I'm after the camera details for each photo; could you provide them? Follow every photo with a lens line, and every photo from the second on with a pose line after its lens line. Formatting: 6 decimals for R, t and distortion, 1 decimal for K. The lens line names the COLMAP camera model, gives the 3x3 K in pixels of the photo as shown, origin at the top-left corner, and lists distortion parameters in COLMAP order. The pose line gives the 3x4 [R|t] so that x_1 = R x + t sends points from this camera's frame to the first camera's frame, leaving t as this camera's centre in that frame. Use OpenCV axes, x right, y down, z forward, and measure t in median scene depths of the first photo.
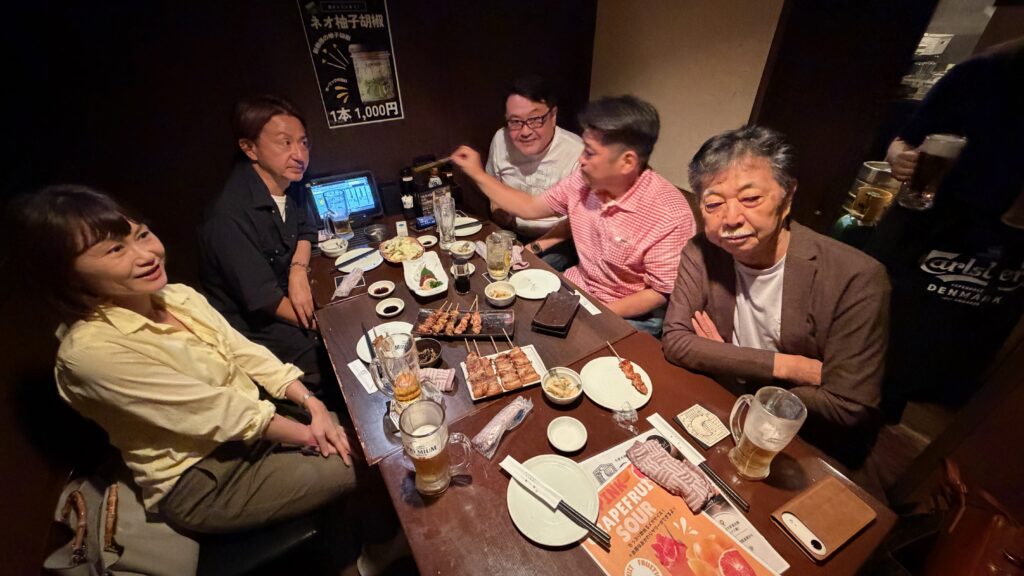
lens RADIAL K [[412.8, 0, 512.0], [0, 412.8, 288.0], [0, 0, 1]] dist [0.001076, 0.000086]
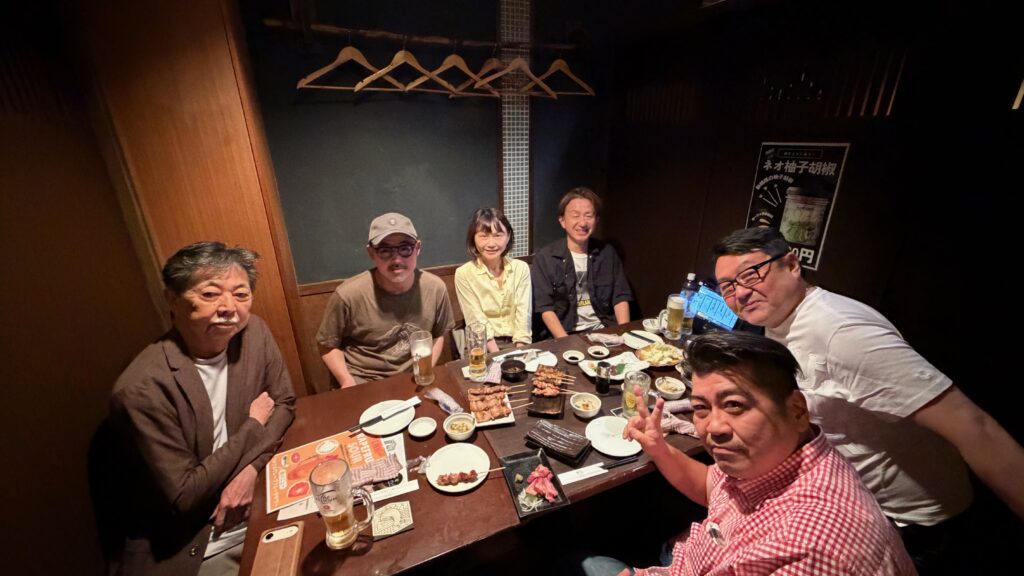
lens RADIAL K [[412.8, 0, 512.0], [0, 412.8, 288.0], [0, 0, 1]] dist [0.001076, 0.000086]
pose [[-0.152417, 0.357689, -0.921318, 0.735338], [-0.548477, 0.744870, 0.379922, -0.427619], [0.822157, 0.563229, 0.082653, 0.514575]]
